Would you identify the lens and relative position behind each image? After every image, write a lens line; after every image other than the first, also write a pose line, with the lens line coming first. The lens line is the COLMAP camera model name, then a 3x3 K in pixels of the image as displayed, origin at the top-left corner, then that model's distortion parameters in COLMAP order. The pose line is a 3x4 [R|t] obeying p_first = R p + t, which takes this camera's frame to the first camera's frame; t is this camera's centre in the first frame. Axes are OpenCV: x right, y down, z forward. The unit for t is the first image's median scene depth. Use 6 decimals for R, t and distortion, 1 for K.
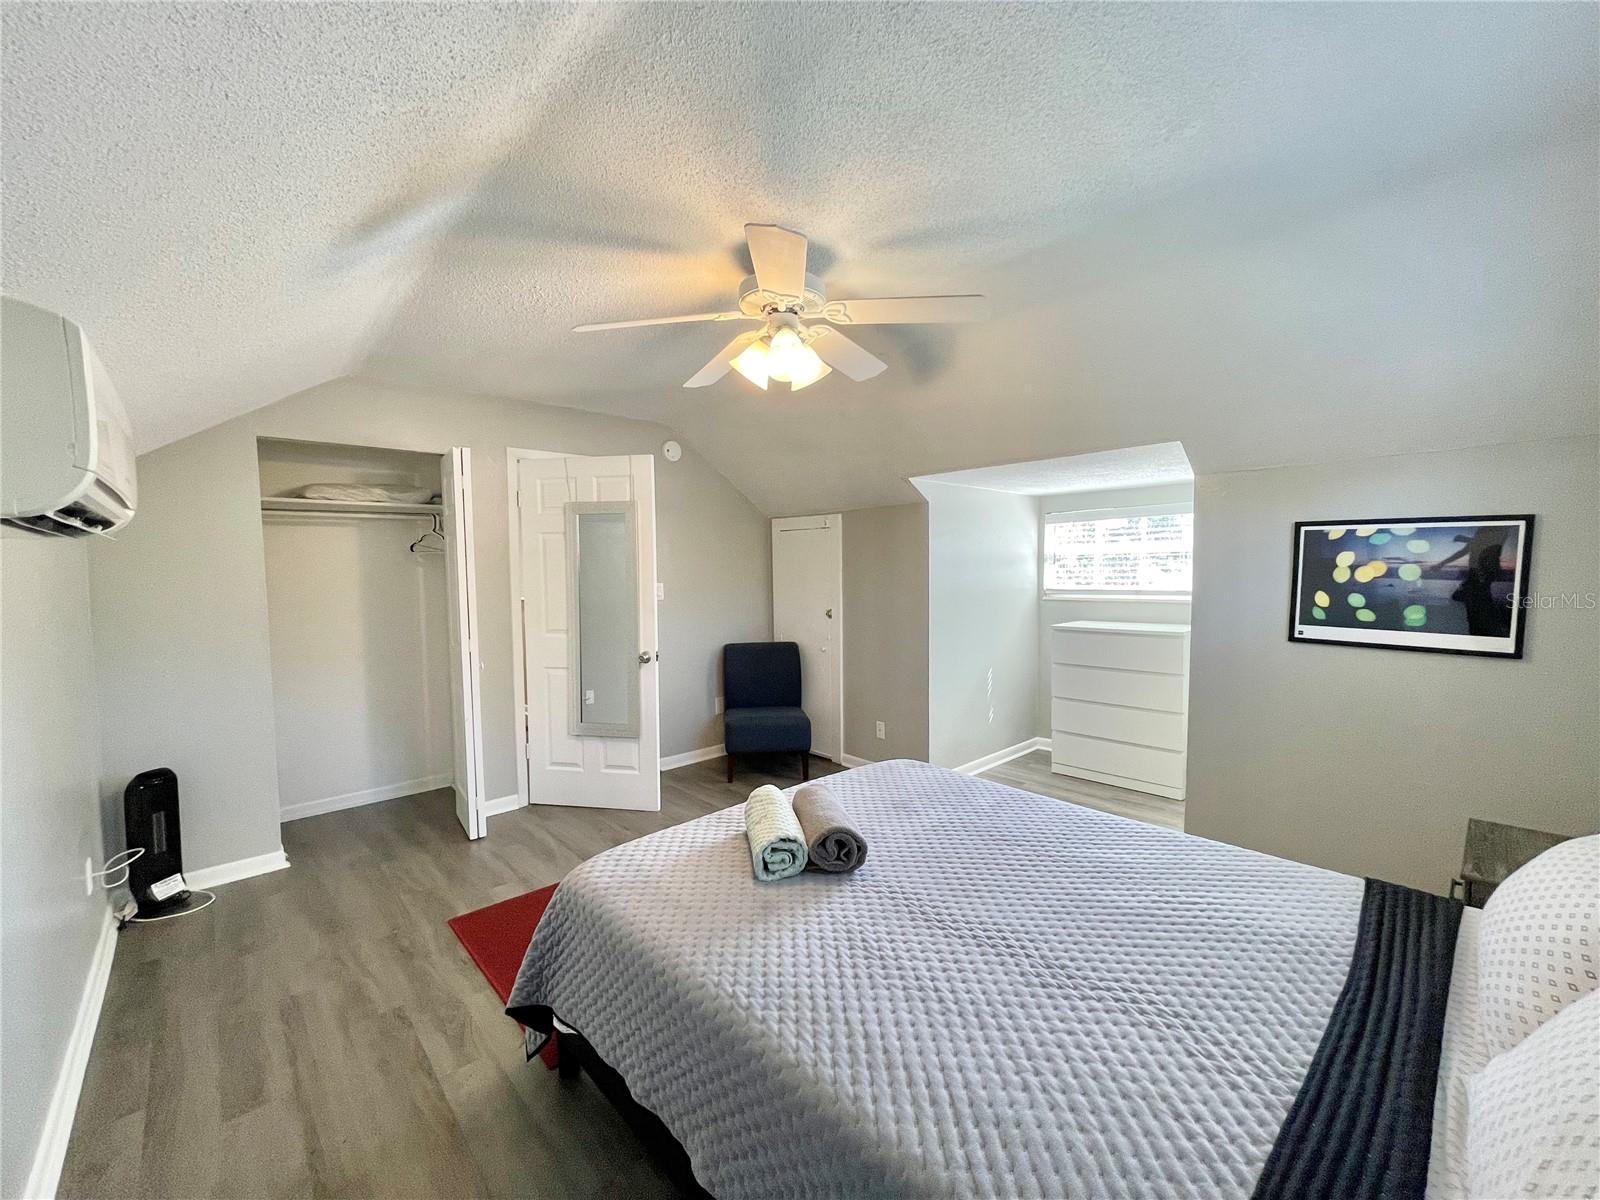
lens RADIAL K [[641.8, 0, 800.4], [0, 641.8, 610.8], [0, 0, 1]] dist [-0.002447, 0.000770]
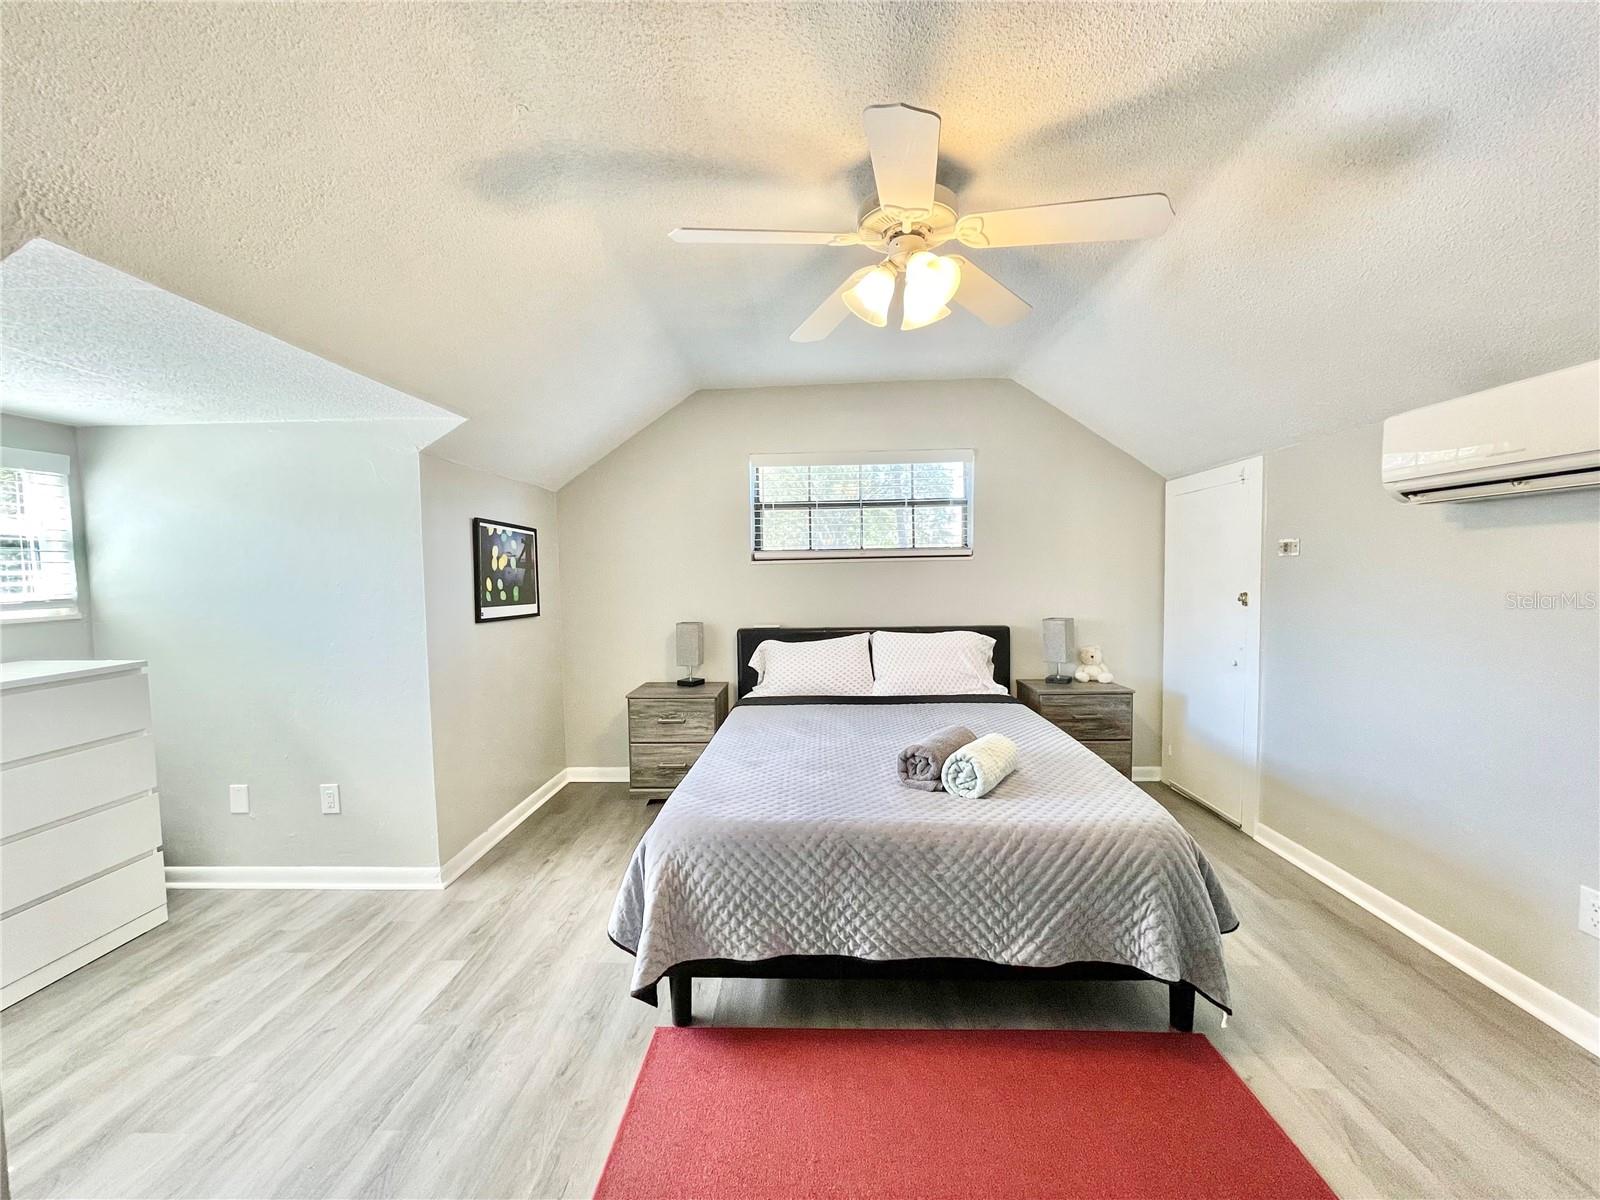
lens RADIAL K [[641.8, 0, 795.3], [0, 641.8, 605.5], [0, 0, 1]] dist [-0.002447, 0.000770]
pose [[-0.694758, -0.021196, 0.718932, -0.462819], [0.068415, 0.993086, 0.095393, -0.056227], [-0.715983, 0.115461, -0.688504, 1.465411]]
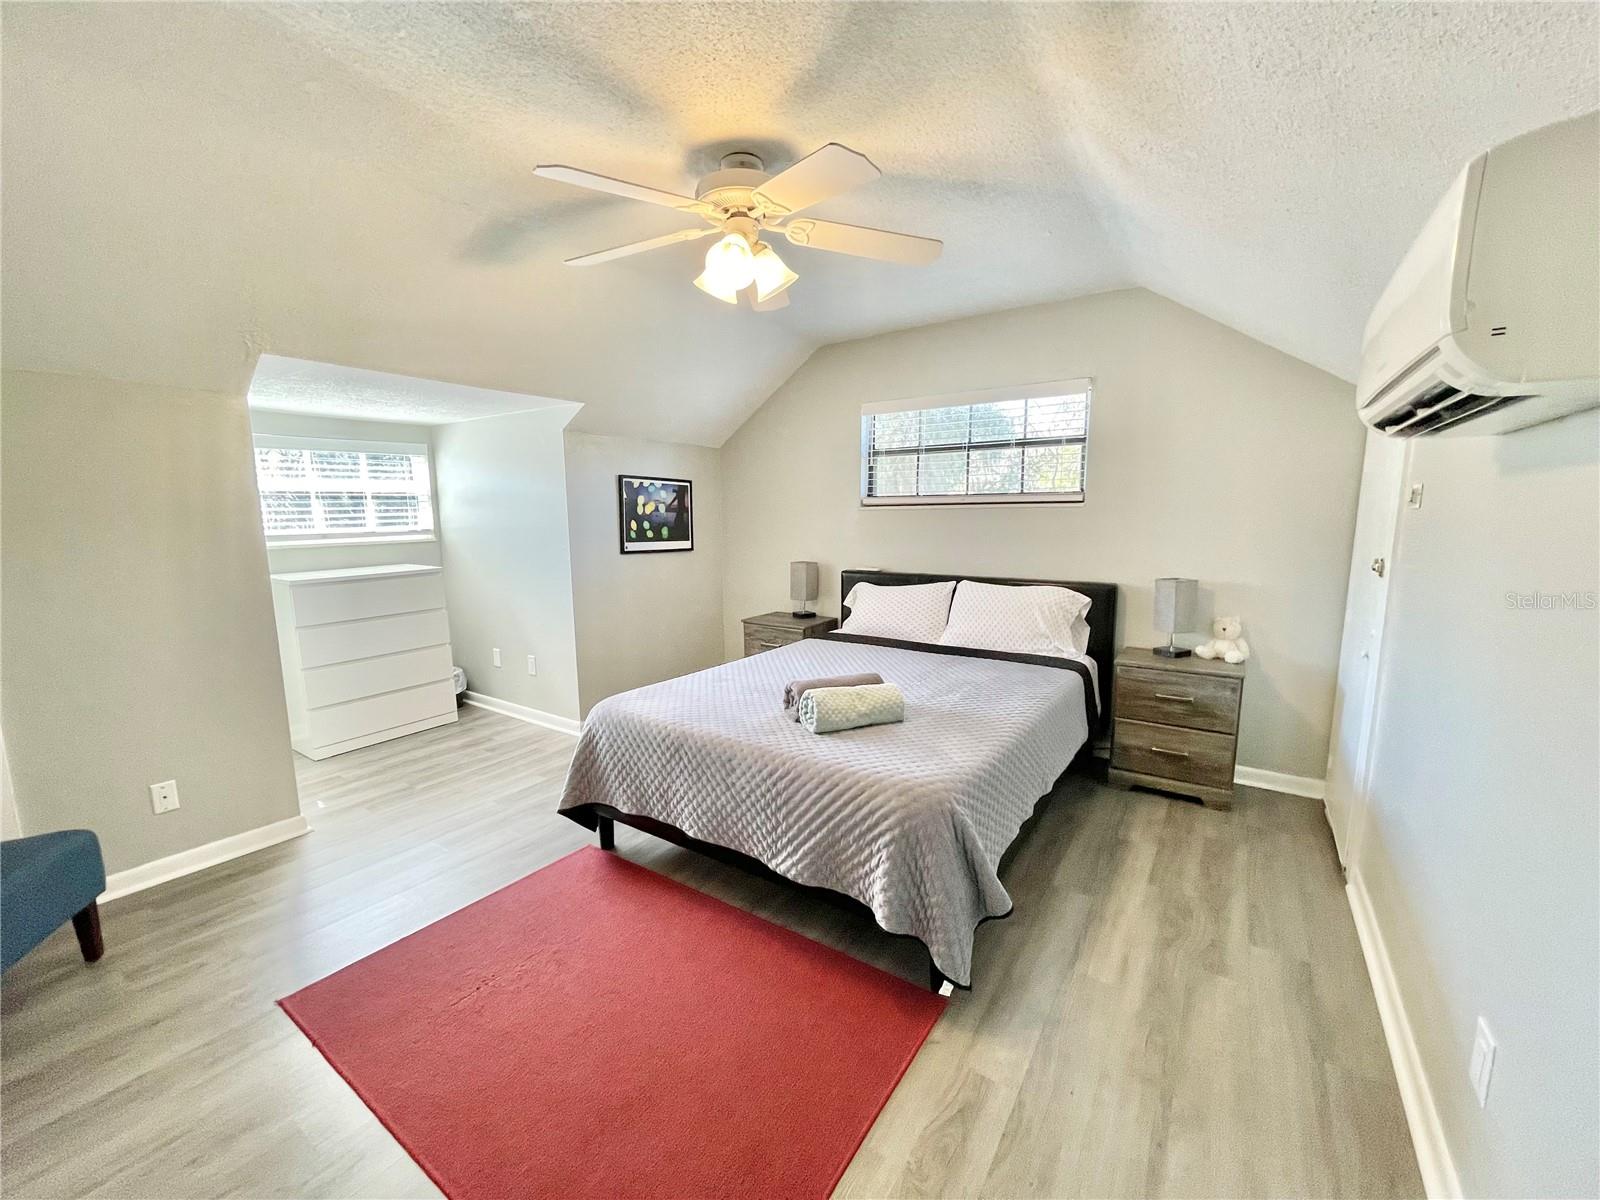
lens RADIAL K [[641.8, 0, 794.1], [0, 641.8, 601.7], [0, 0, 1]] dist [-0.002447, 0.000770]
pose [[-0.204230, -0.127190, 0.970625, -0.866475], [0.075358, 0.986538, 0.145132, -0.033183], [-0.976018, 0.102785, -0.191896, 0.965840]]
